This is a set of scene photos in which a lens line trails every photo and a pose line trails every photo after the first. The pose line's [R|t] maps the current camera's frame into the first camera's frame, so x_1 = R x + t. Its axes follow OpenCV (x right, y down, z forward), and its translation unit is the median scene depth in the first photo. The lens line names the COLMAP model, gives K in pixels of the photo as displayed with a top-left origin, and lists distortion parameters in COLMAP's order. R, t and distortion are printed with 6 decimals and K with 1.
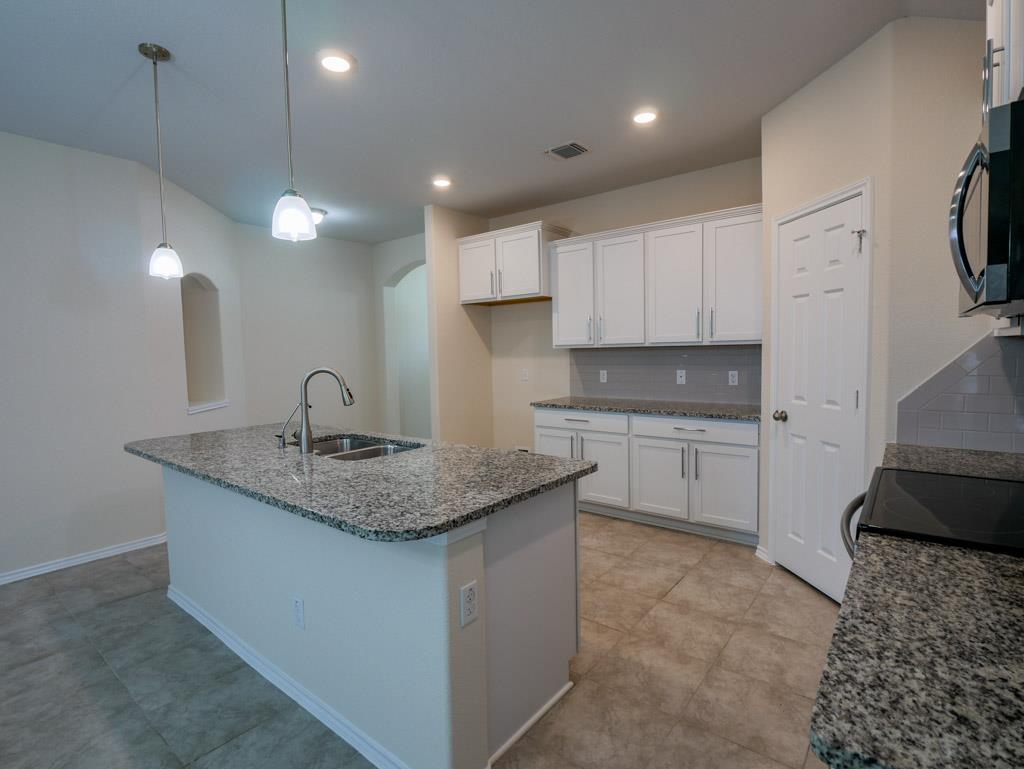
lens RADIAL K [[507.3, 0, 511.6], [0, 507.3, 383.7], [0, 0, 1]] dist [-0.014597, -0.001774]
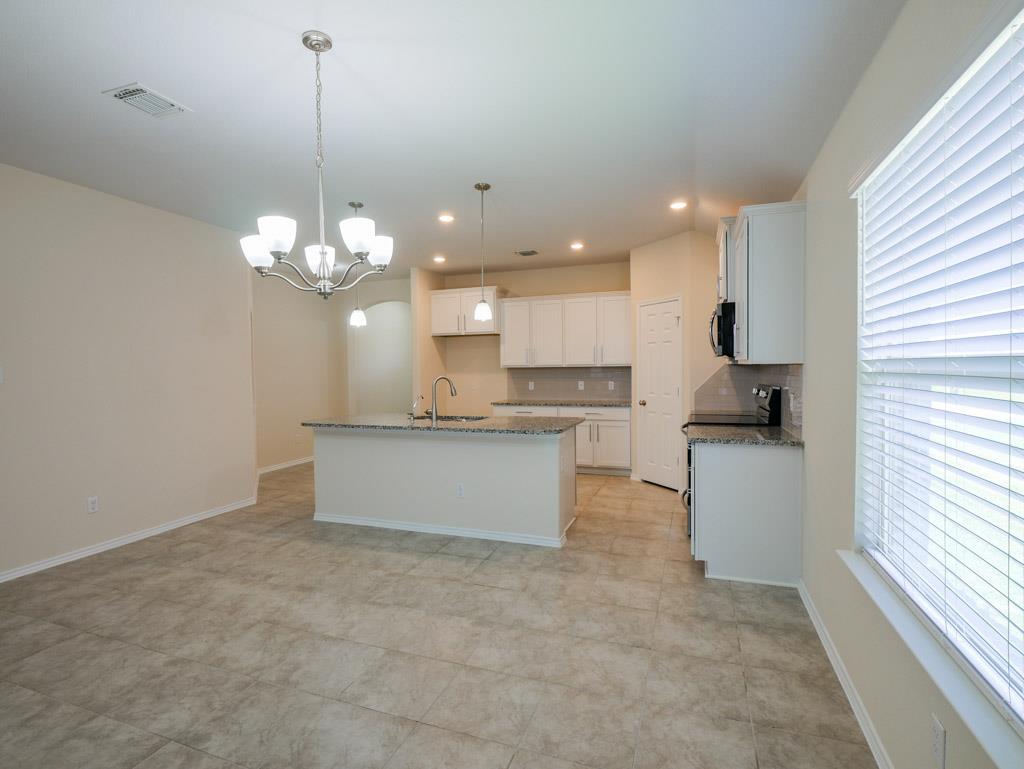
lens RADIAL K [[507.3, 0, 510.0], [0, 507.3, 384.0], [0, 0, 1]] dist [-0.014597, -0.001774]
pose [[0.947799, -0.000250, 0.318868, -0.535824], [0.012746, 0.999230, -0.037103, 0.052127], [-0.318613, 0.039230, 0.947073, -0.646344]]
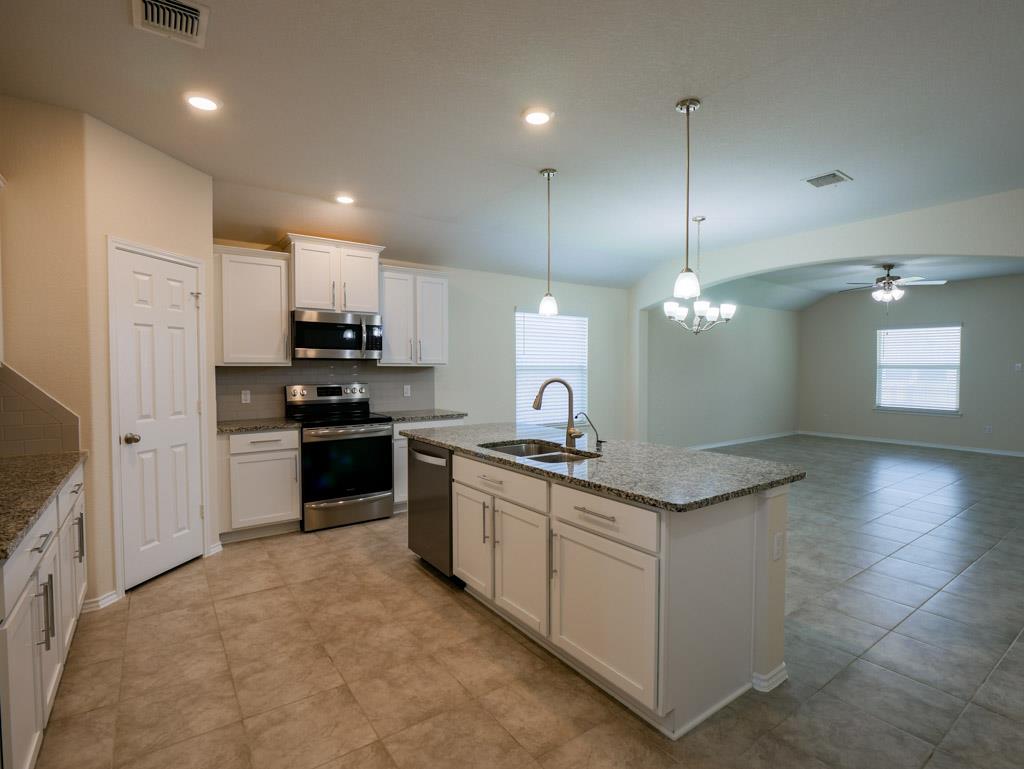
lens RADIAL K [[507.3, 0, 513.2], [0, 507.3, 383.3], [0, 0, 1]] dist [-0.014597, -0.001774]
pose [[-0.961831, 0.013947, 0.273287, -0.441915], [0.039599, 0.995282, 0.088573, -0.096464], [-0.270762, 0.096014, -0.957846, 1.599851]]
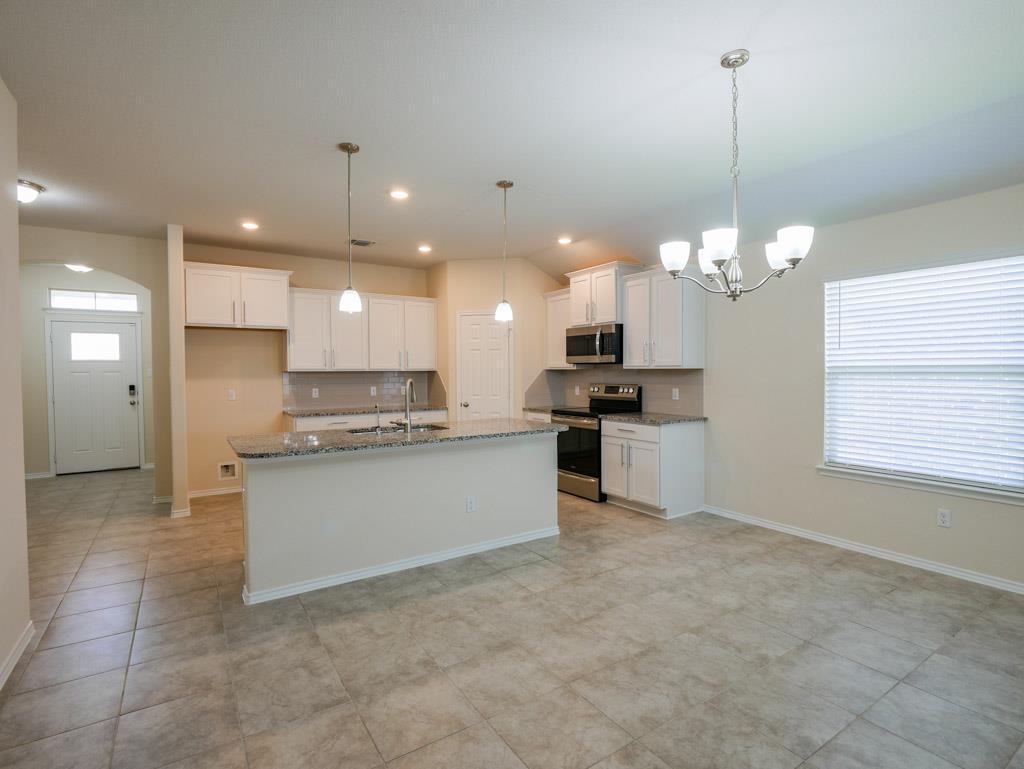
lens RADIAL K [[507.3, 0, 511.9], [0, 507.3, 384.1], [0, 0, 1]] dist [-0.014597, -0.001774]
pose [[0.310727, -0.003940, 0.950491, -1.314994], [0.061407, 0.997986, -0.015938, 0.021307], [-0.948514, 0.063319, 0.310343, 0.131921]]
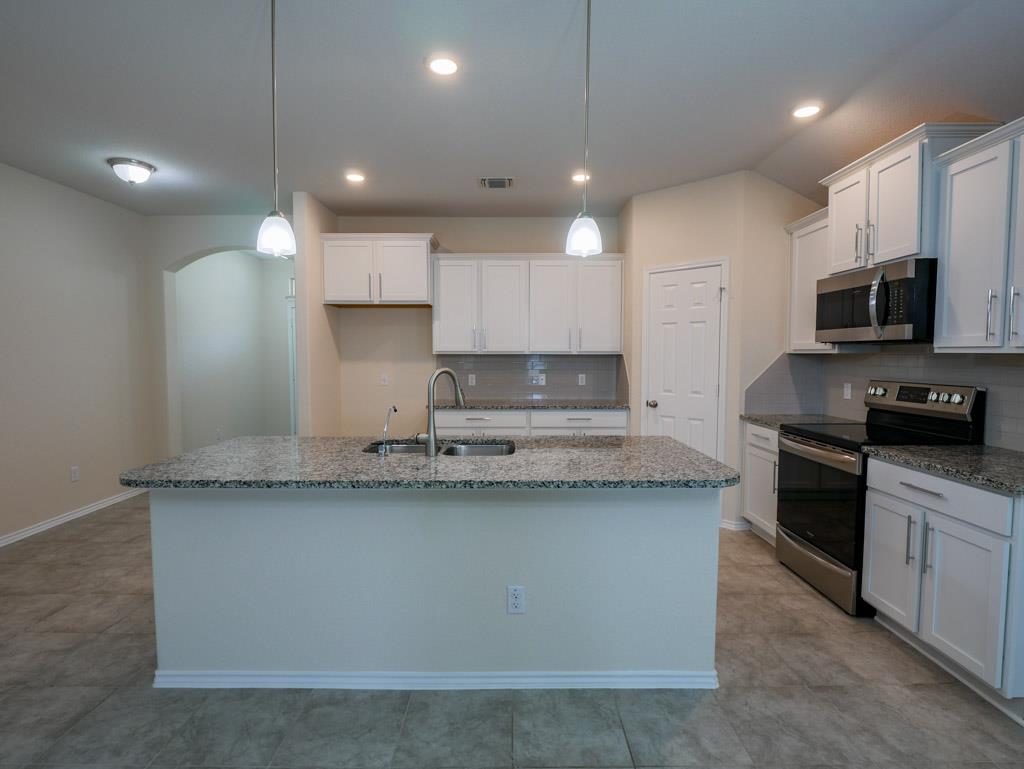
lens RADIAL K [[507.3, 0, 510.6], [0, 507.3, 383.6], [0, 0, 1]] dist [-0.014597, -0.001774]
pose [[0.778506, -0.012972, 0.627503, -0.646337], [0.022966, 0.999706, -0.007827, 0.006238], [-0.627216, 0.020505, 0.778575, 0.105044]]
